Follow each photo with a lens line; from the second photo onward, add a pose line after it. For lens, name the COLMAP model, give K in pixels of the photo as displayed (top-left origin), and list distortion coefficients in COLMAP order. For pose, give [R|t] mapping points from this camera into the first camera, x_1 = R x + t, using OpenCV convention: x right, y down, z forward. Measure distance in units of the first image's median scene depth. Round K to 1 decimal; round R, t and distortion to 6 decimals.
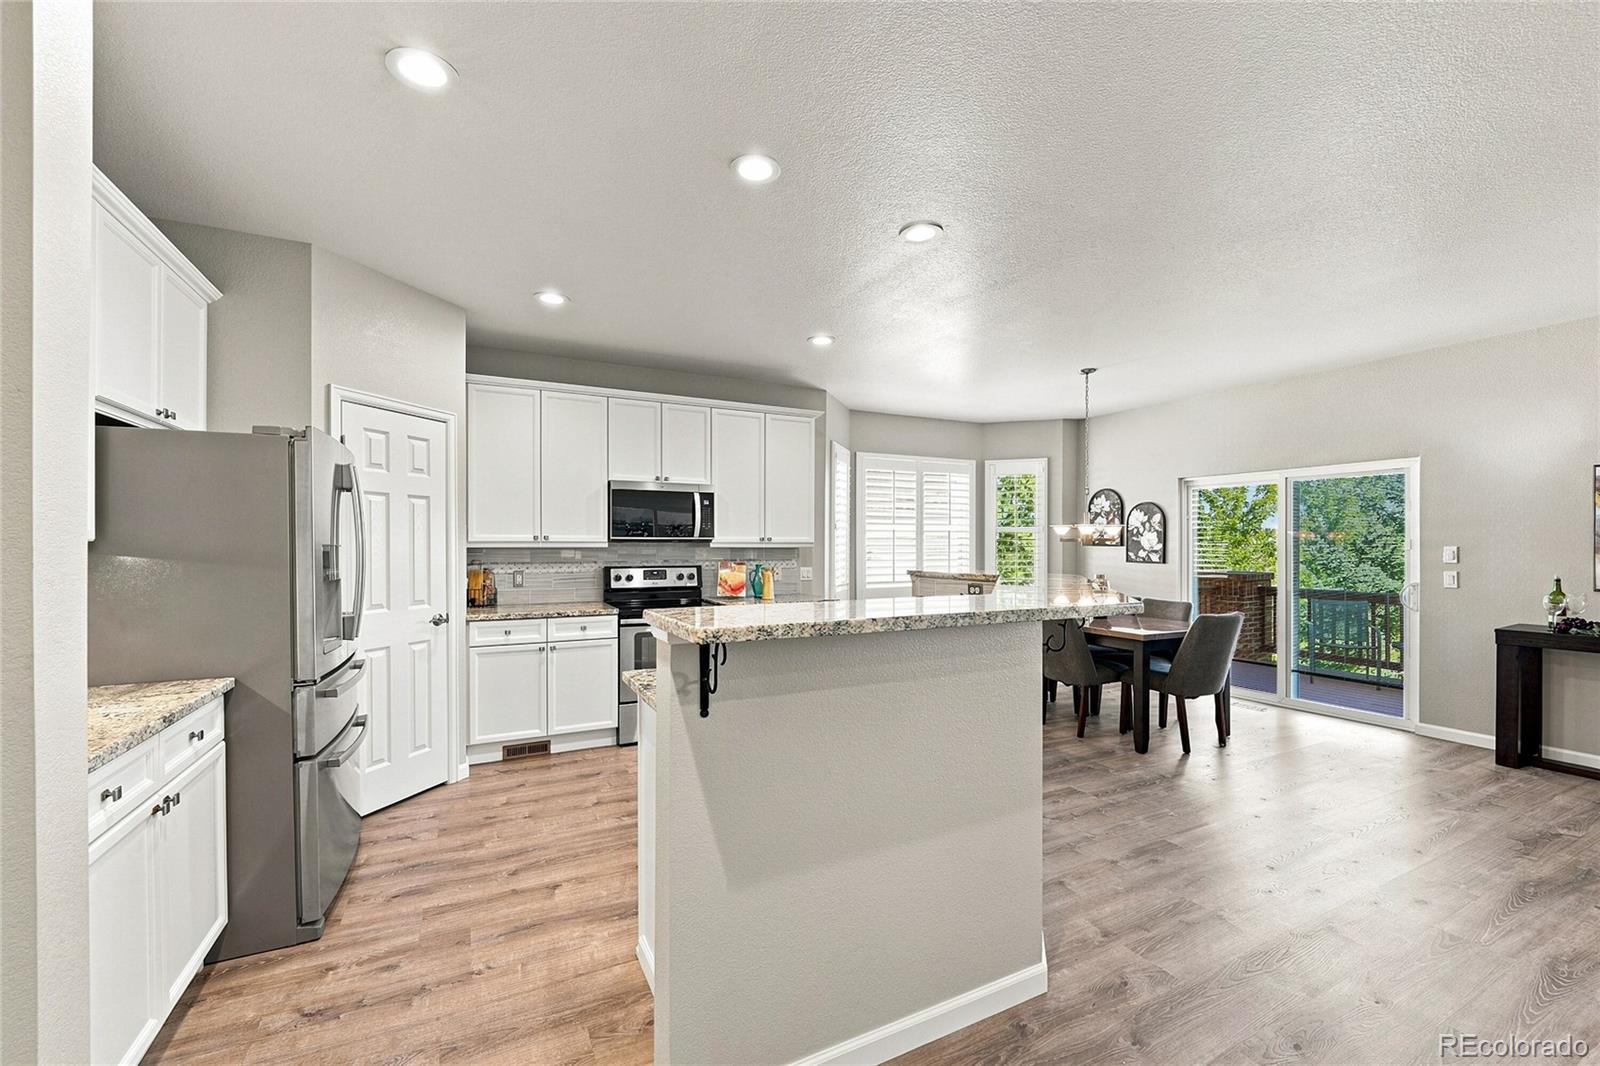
lens RADIAL K [[656.7, 0, 805.4], [0, 656.7, 540.6], [0, 0, 1]] dist [-0.016020, 0.000874]
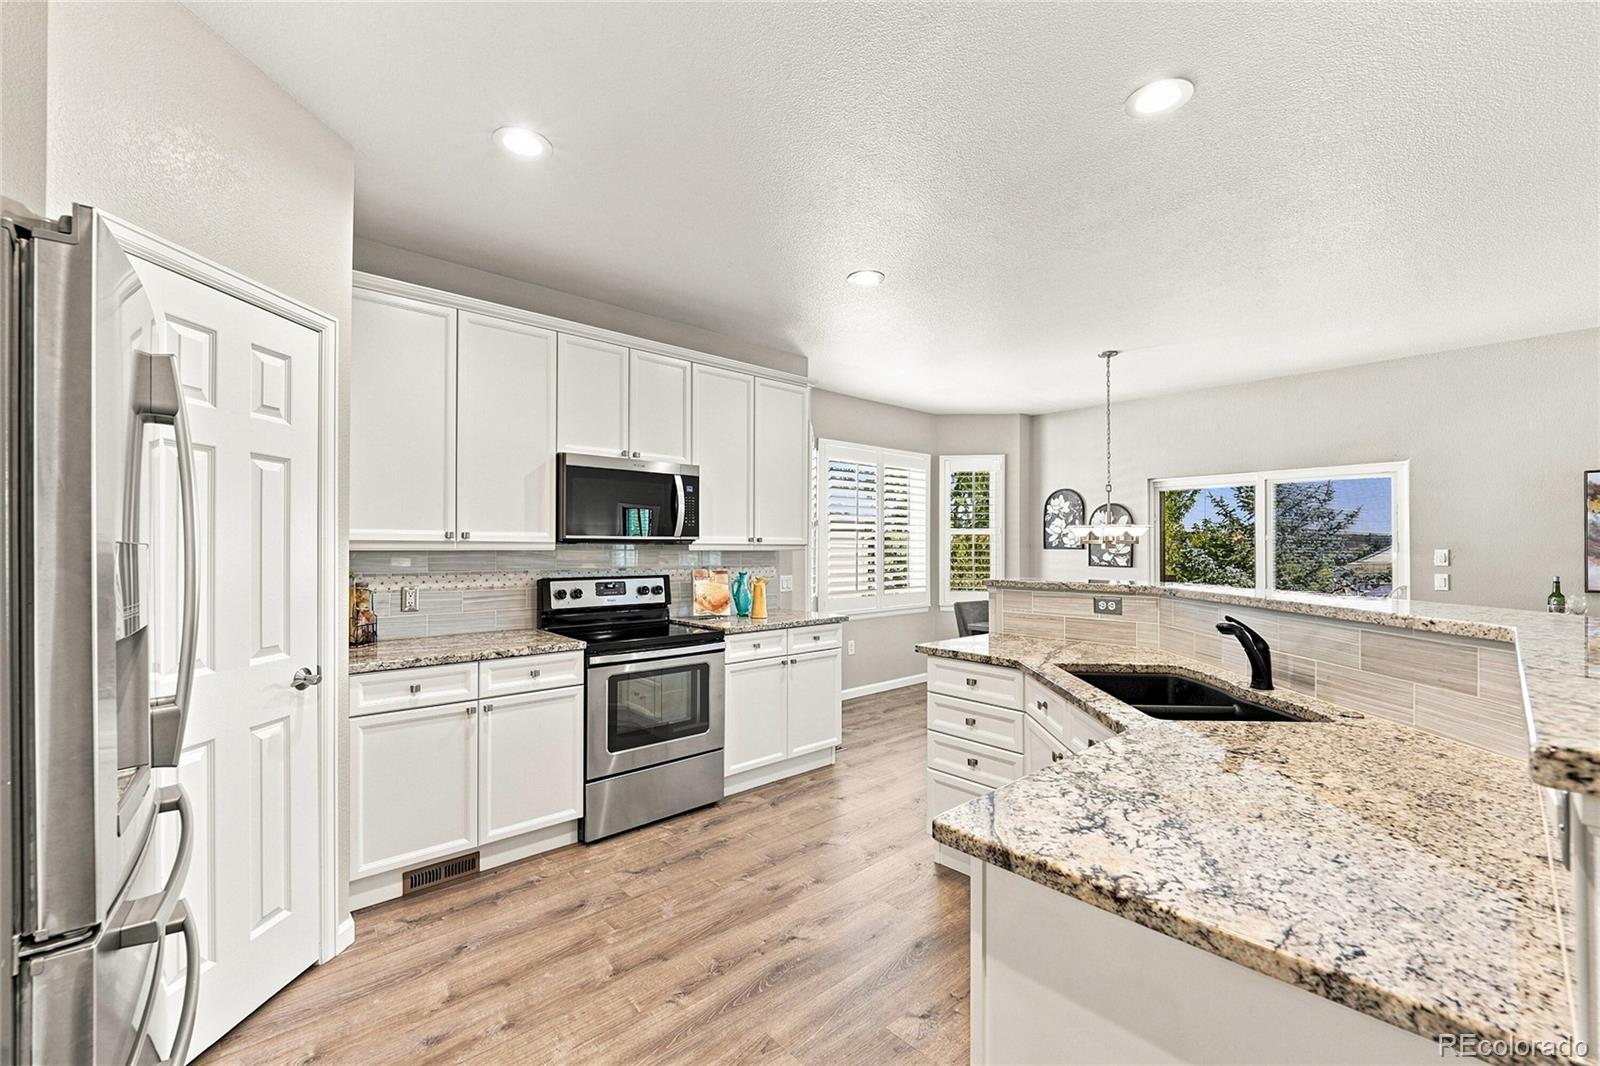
lens RADIAL K [[656.7, 0, 795.4], [0, 656.7, 538.2], [0, 0, 1]] dist [-0.016020, 0.000874]
pose [[0.967332, 0.005146, 0.253459, -0.225075], [-0.002796, 0.999950, -0.009630, 0.003497], [-0.253496, 0.008606, 0.967298, 0.266930]]
